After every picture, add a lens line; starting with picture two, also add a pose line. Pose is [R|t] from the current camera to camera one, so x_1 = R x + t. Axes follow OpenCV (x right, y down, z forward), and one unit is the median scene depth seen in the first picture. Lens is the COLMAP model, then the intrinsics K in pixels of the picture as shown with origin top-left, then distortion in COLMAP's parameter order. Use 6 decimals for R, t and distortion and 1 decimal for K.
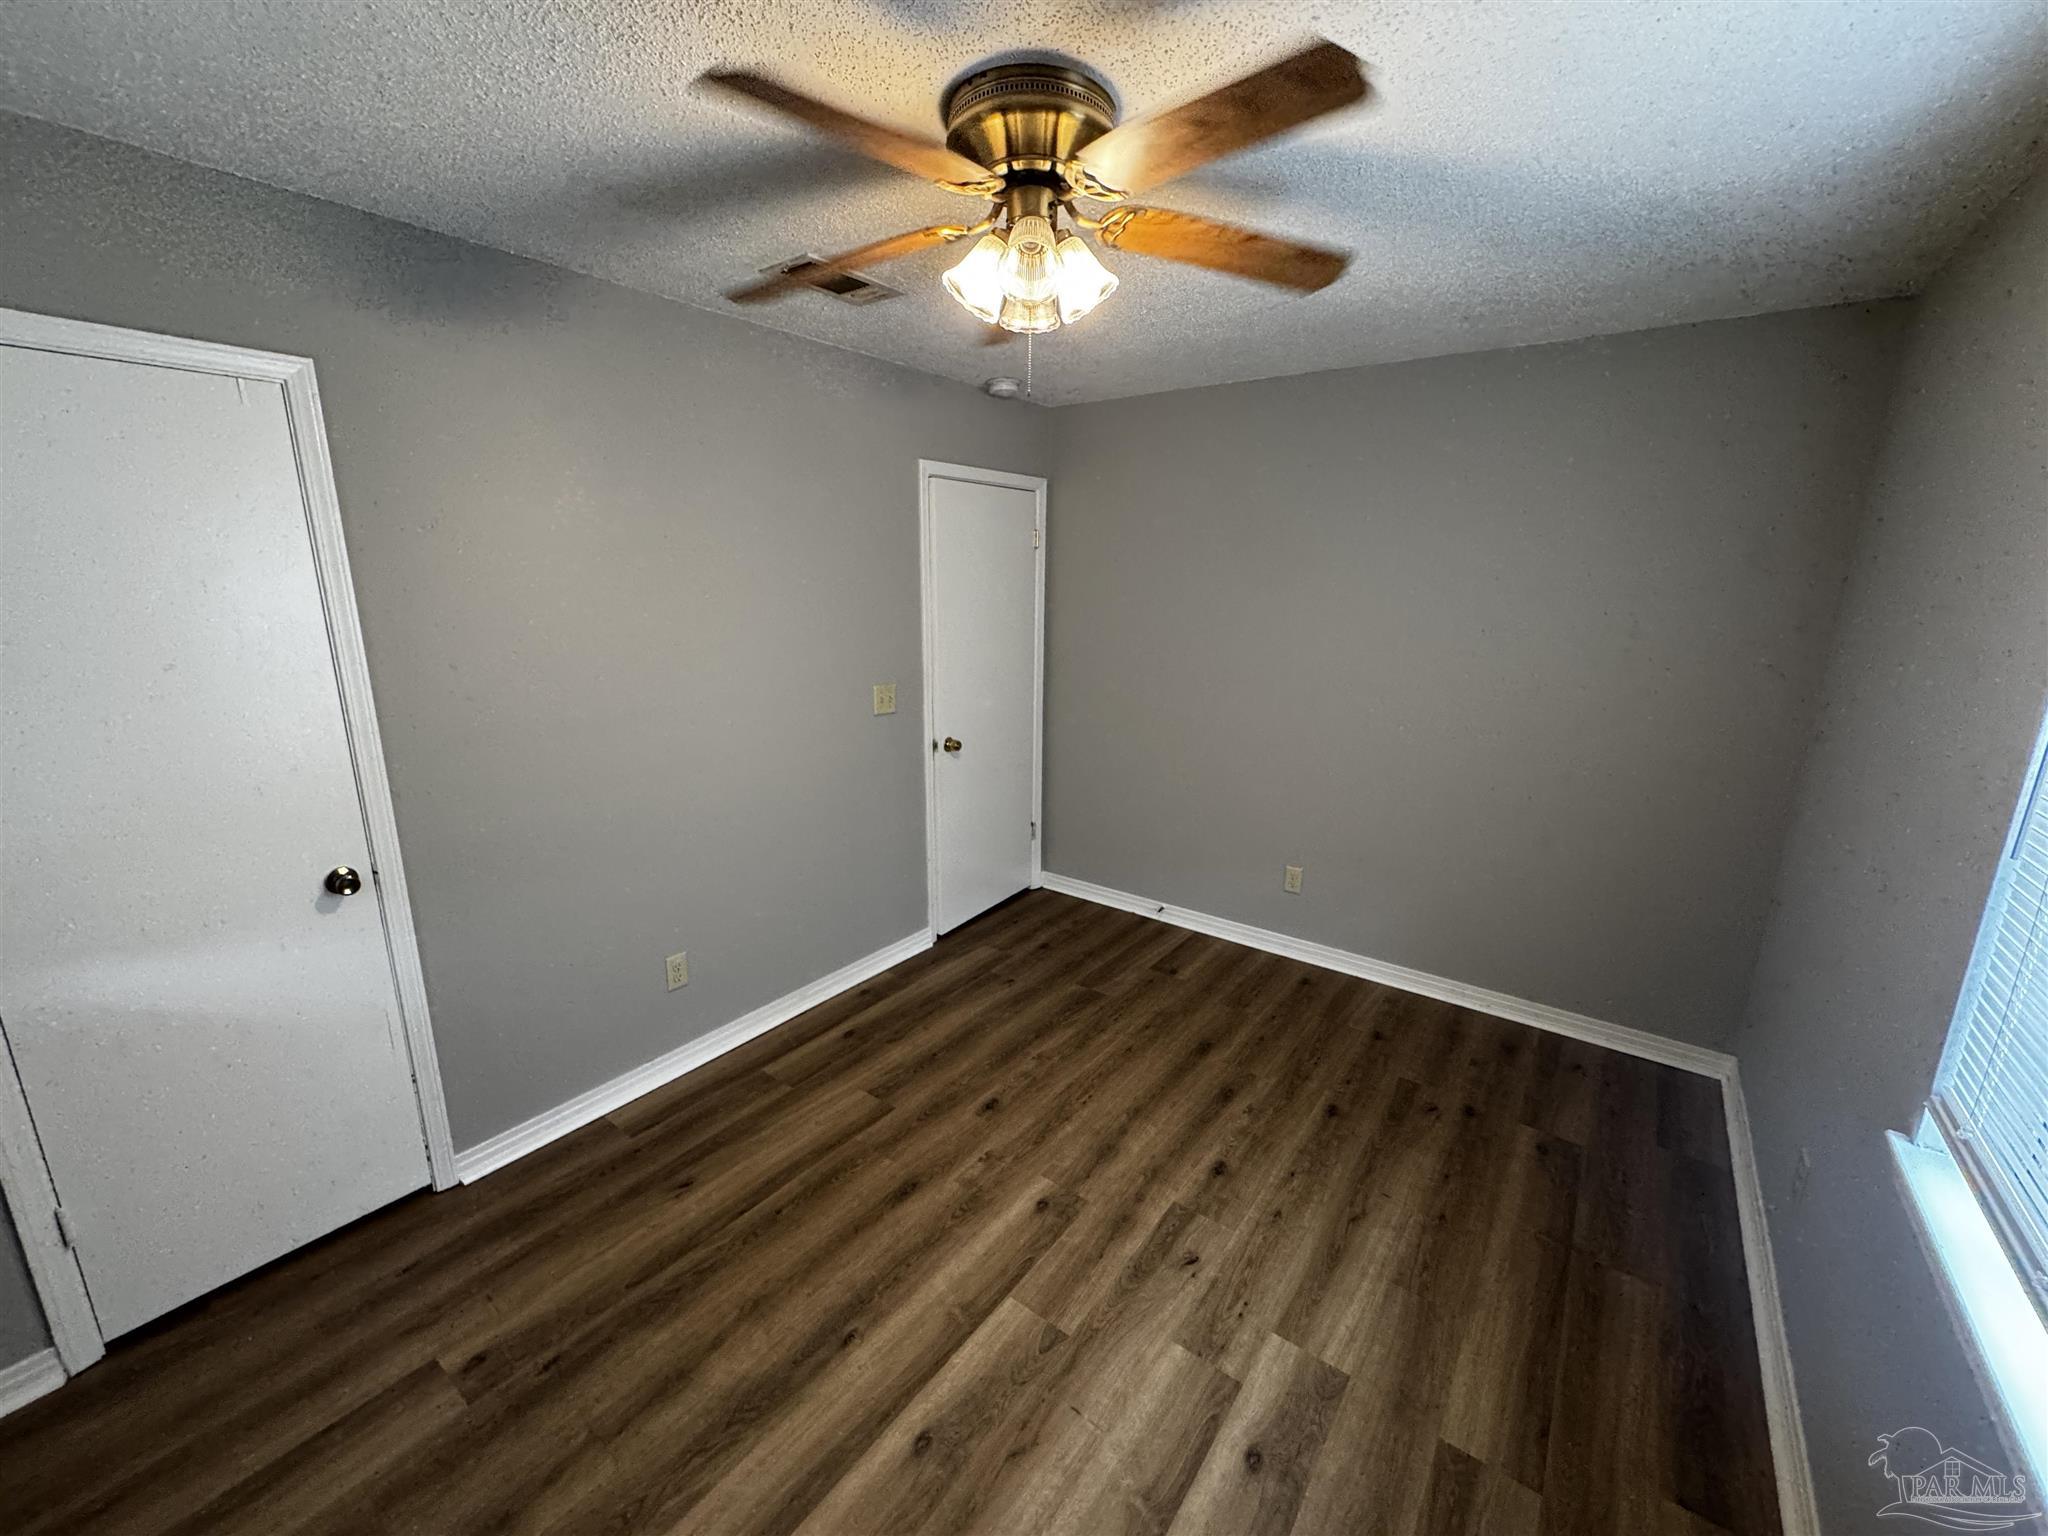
lens RADIAL K [[820.4, 0, 1036.0], [0, 820.4, 769.4], [0, 0, 1]] dist [0.002475, 0.000139]
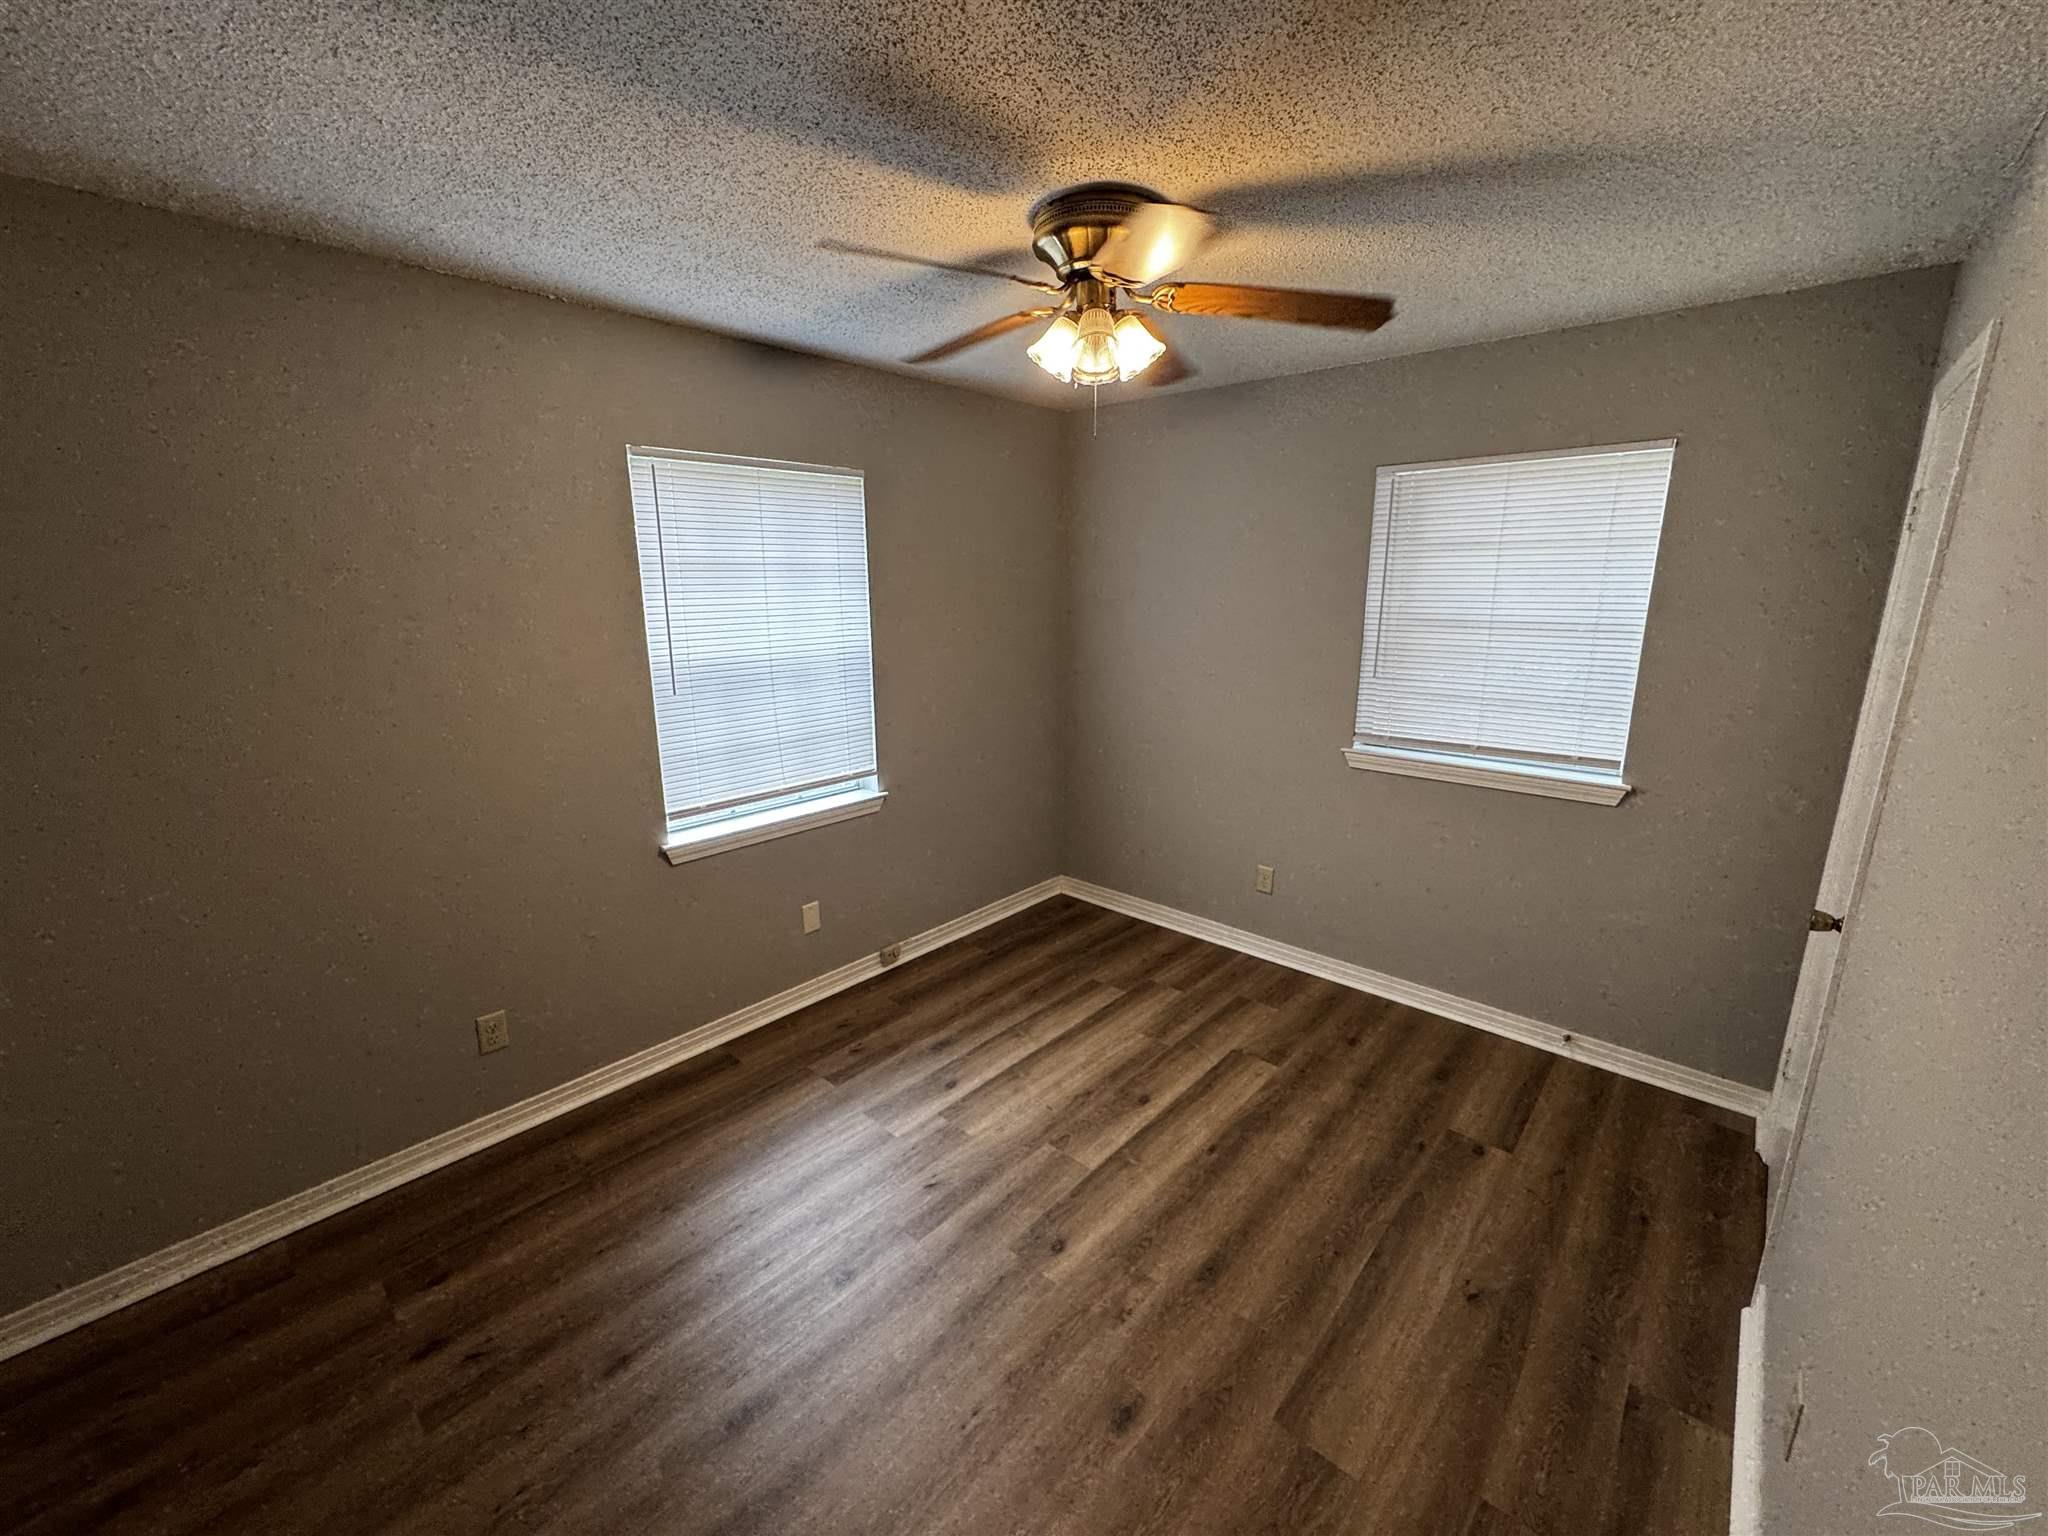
lens RADIAL K [[820.4, 0, 1037.5], [0, 820.4, 759.9], [0, 0, 1]] dist [0.002475, 0.000139]
pose [[-0.995888, -0.026521, 0.086624, -0.038591], [0.014147, 0.898928, 0.437869, -0.419794], [-0.089481, 0.437294, -0.894856, 1.741993]]
